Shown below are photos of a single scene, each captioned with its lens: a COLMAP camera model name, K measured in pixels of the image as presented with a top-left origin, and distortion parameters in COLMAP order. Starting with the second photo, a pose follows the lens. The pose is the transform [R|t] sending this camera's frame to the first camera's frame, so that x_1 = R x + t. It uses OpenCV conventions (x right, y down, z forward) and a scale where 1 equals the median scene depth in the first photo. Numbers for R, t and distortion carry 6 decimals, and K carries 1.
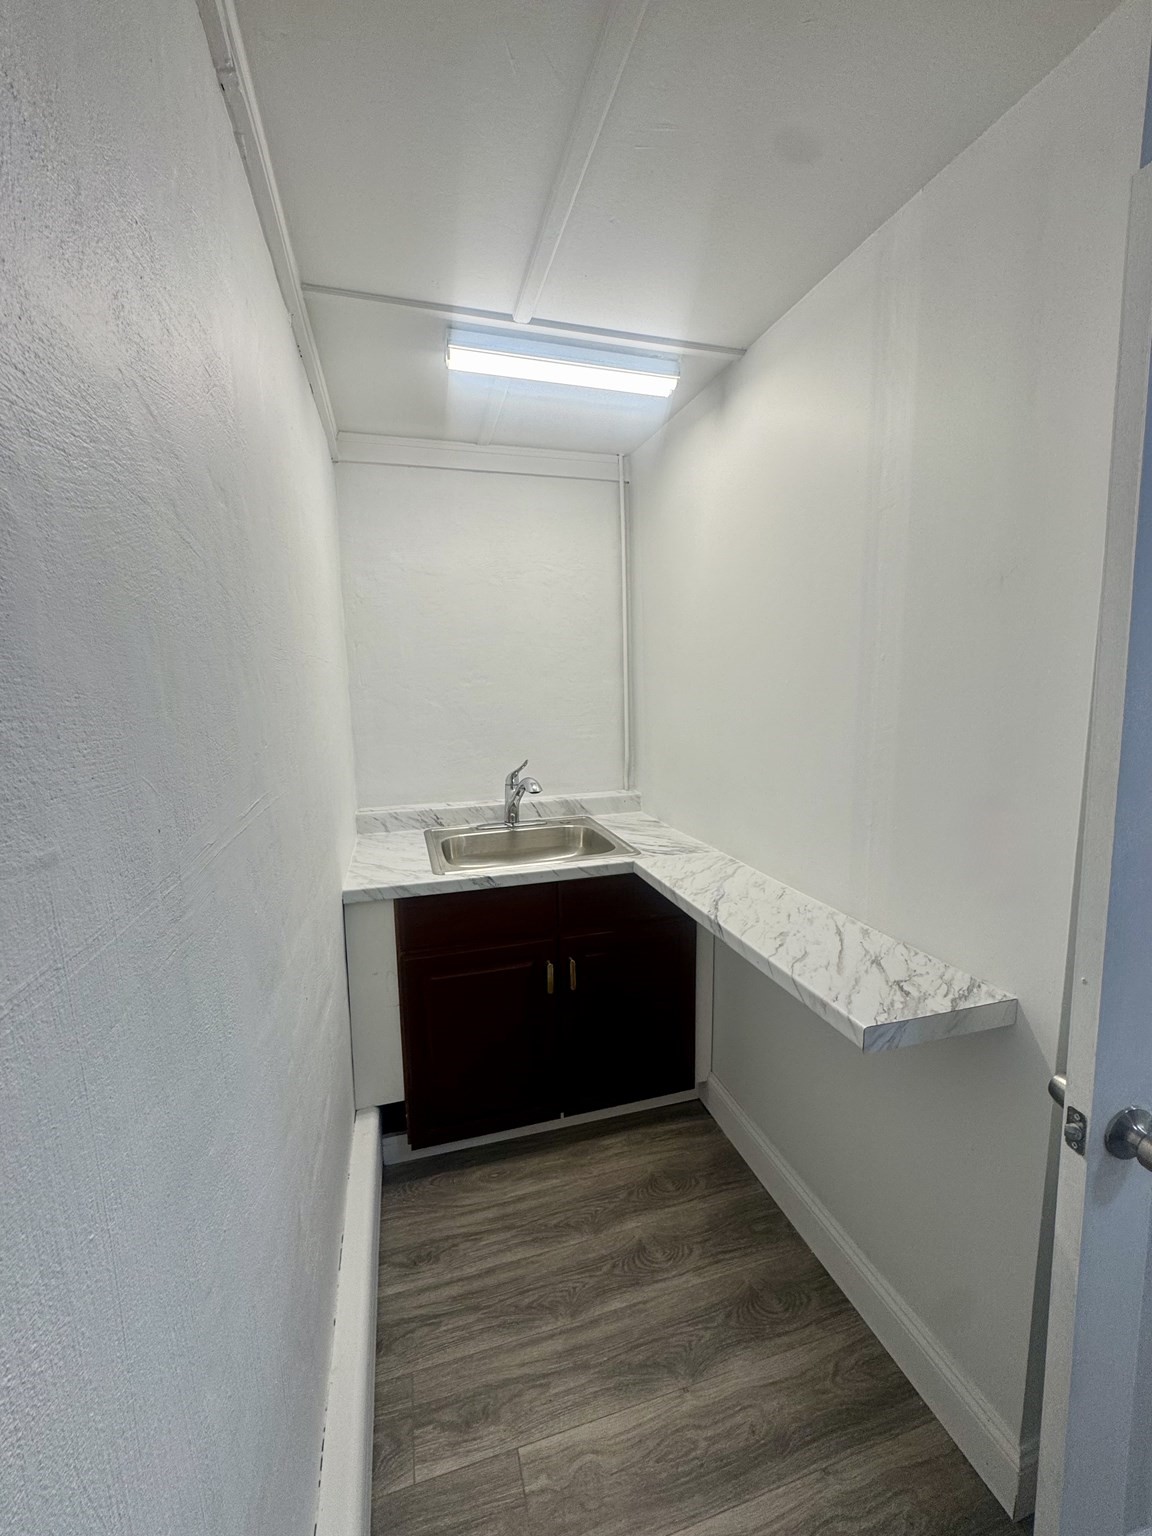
lens RADIAL K [[610.2, 0, 574.9], [0, 610.2, 770.3], [0, 0, 1]] dist [-0.004320, 0.001122]
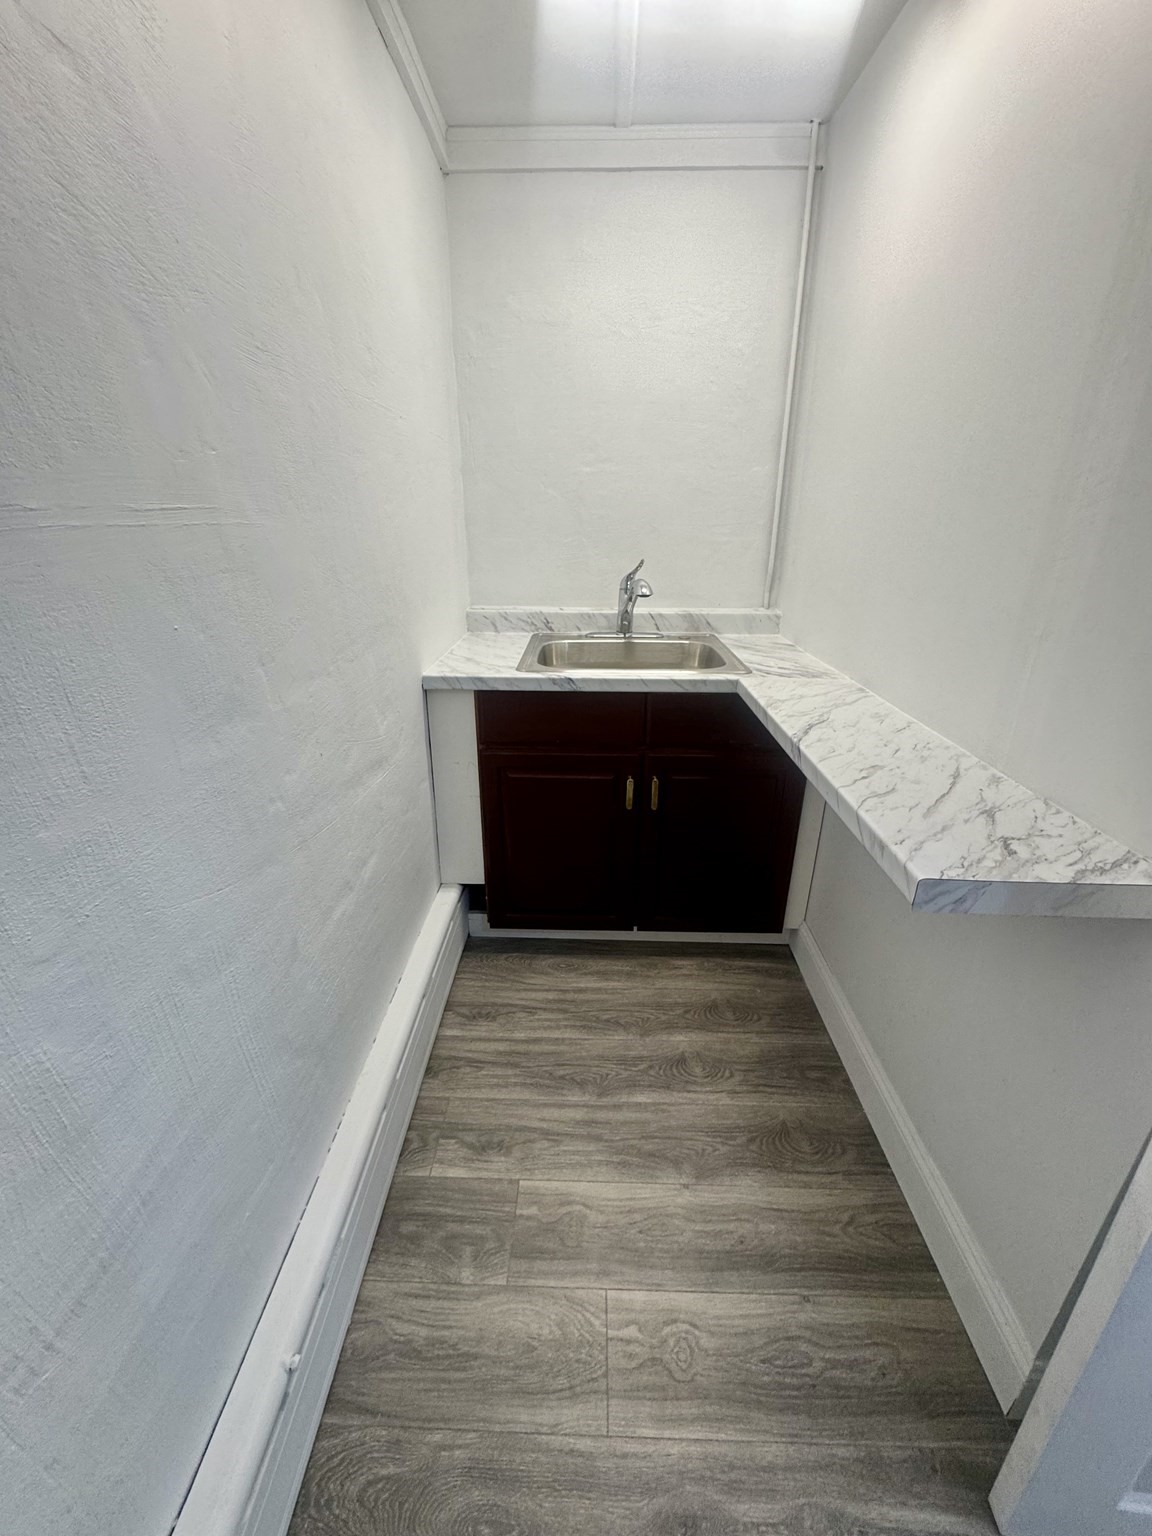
lens RADIAL K [[610.2, 0, 577.9], [0, 610.2, 764.8], [0, 0, 1]] dist [-0.004320, 0.001122]
pose [[0.953712, 0.133553, -0.269438, 0.151674], [-0.063995, 0.965585, 0.252093, 0.074409], [0.293833, -0.223182, 0.929437, 0.126115]]
